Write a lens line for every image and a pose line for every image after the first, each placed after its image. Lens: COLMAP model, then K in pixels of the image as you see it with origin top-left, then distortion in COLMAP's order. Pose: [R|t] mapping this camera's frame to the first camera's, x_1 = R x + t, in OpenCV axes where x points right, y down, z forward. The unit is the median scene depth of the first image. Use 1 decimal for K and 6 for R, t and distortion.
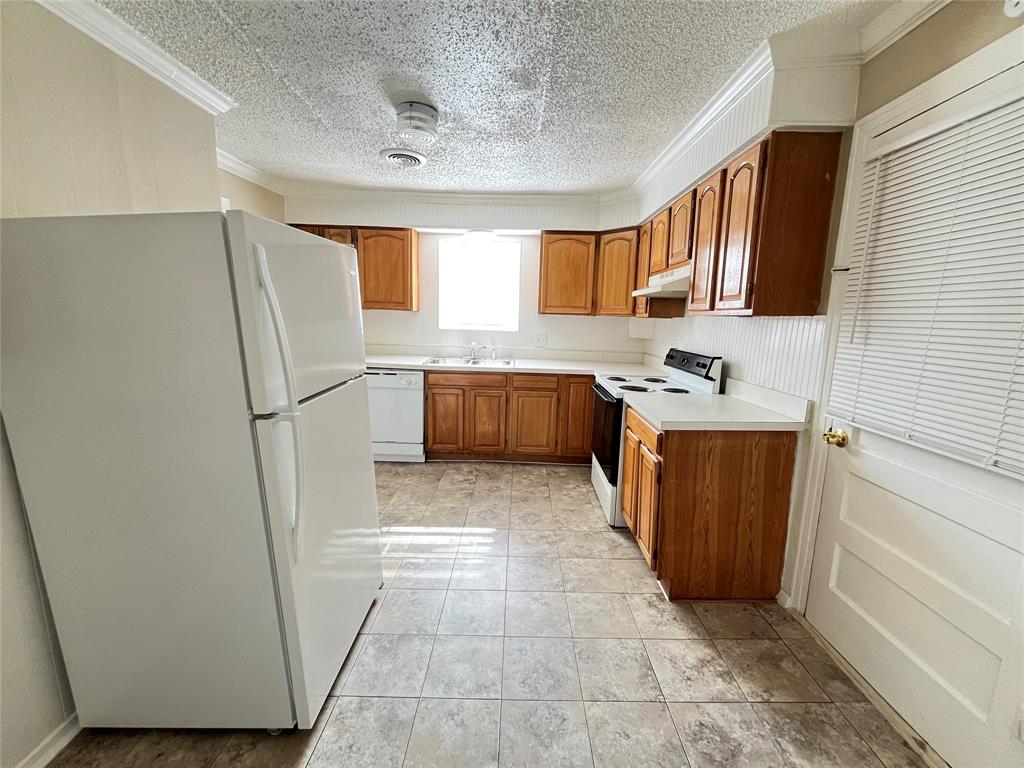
lens RADIAL K [[412.8, 0, 510.4], [0, 412.8, 384.4], [0, 0, 1]] dist [0.000322, -0.000740]
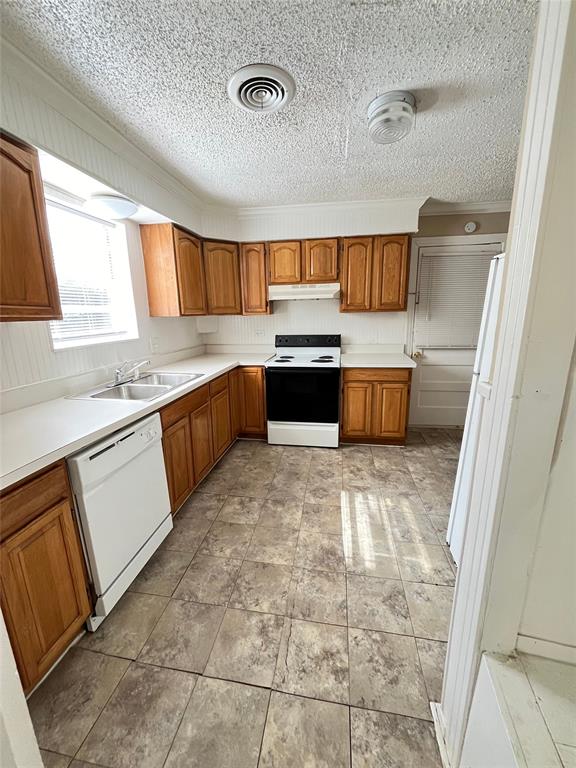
lens RADIAL K [[309.6, 0, 292.7], [0, 309.6, 383.6], [0, 0, 1]] dist [0.000322, -0.000740]
pose [[0.121805, -0.251352, 0.960201, -0.643281], [0.179197, 0.957076, 0.227802, -0.146998], [-0.976244, 0.144318, 0.161618, 0.701736]]
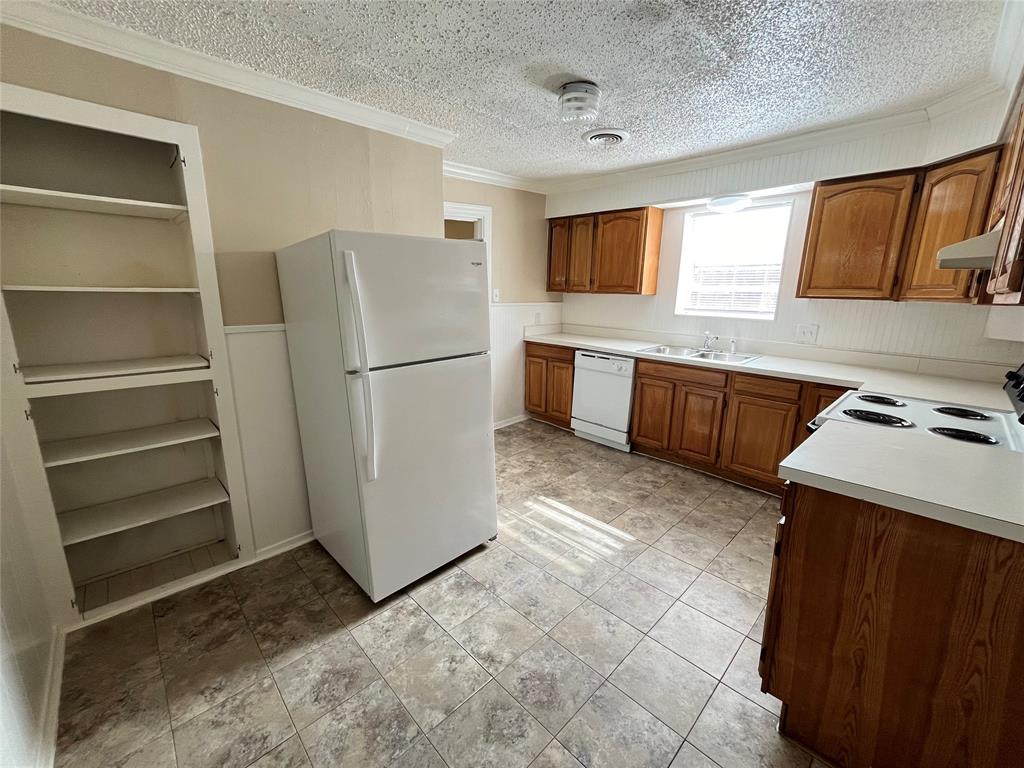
lens RADIAL K [[412.8, 0, 511.1], [0, 412.8, 384.7], [0, 0, 1]] dist [0.000322, -0.000740]
pose [[0.709207, 0.144627, -0.690006, 0.254461], [-0.115734, 0.989338, 0.088413, -0.023424], [0.695436, 0.017154, 0.718383, 0.115275]]
